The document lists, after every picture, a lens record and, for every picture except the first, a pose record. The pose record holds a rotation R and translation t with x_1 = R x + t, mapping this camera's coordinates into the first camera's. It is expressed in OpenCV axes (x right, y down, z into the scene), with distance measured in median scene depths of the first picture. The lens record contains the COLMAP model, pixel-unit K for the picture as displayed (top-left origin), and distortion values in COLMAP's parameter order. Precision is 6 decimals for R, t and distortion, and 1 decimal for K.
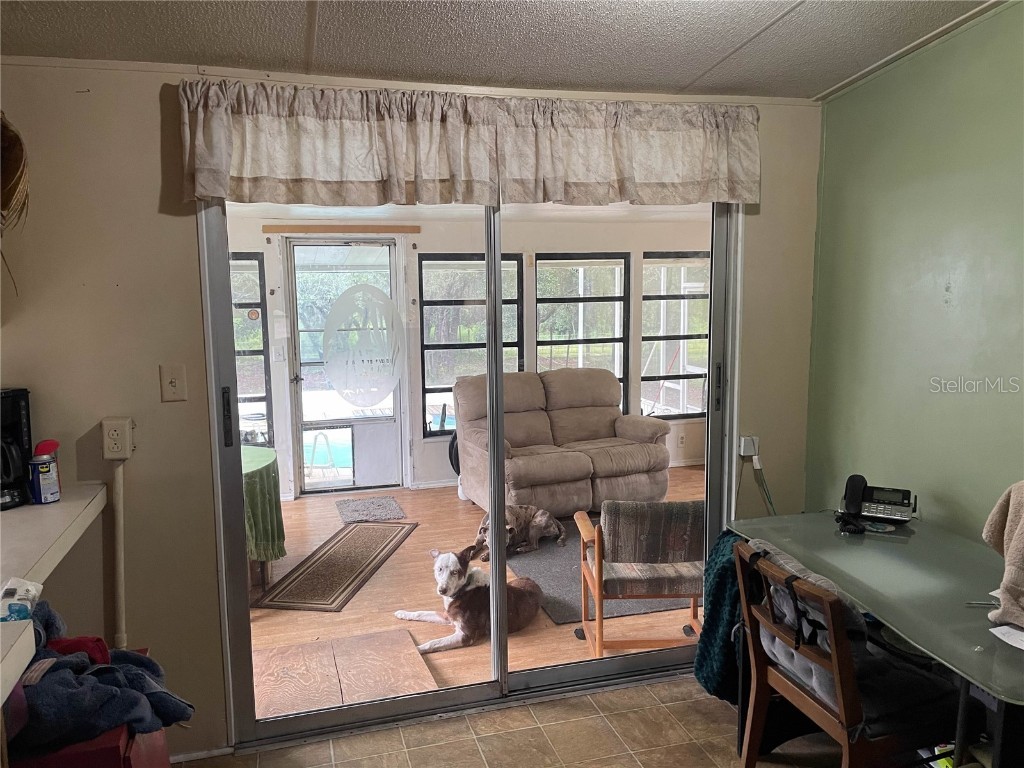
lens RADIAL K [[789.0, 0, 493.1], [0, 789.0, 381.9], [0, 0, 1]] dist [0.041547, -0.010129]
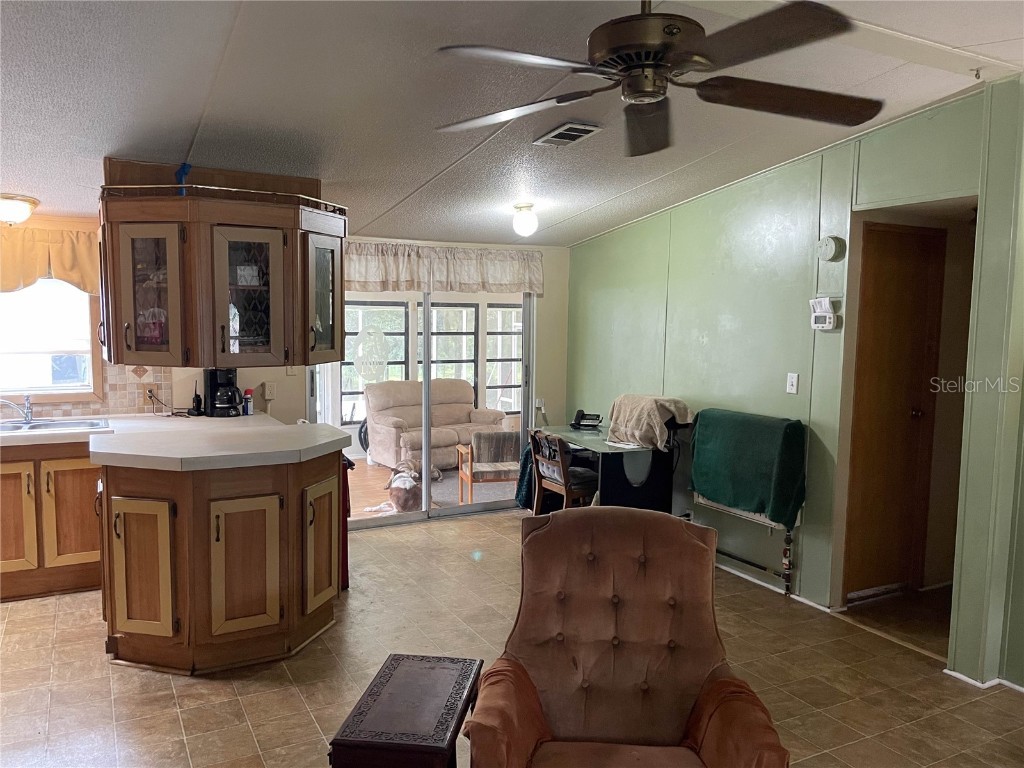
lens RADIAL K [[789.0, 0, 511.3], [0, 789.0, 383.8], [0, 0, 1]] dist [0.041547, -0.010129]
pose [[0.974027, 0.005200, 0.226371, -0.261912], [0.003697, 0.999238, -0.038860, 0.120586], [-0.226400, 0.038688, 0.973266, -1.169314]]
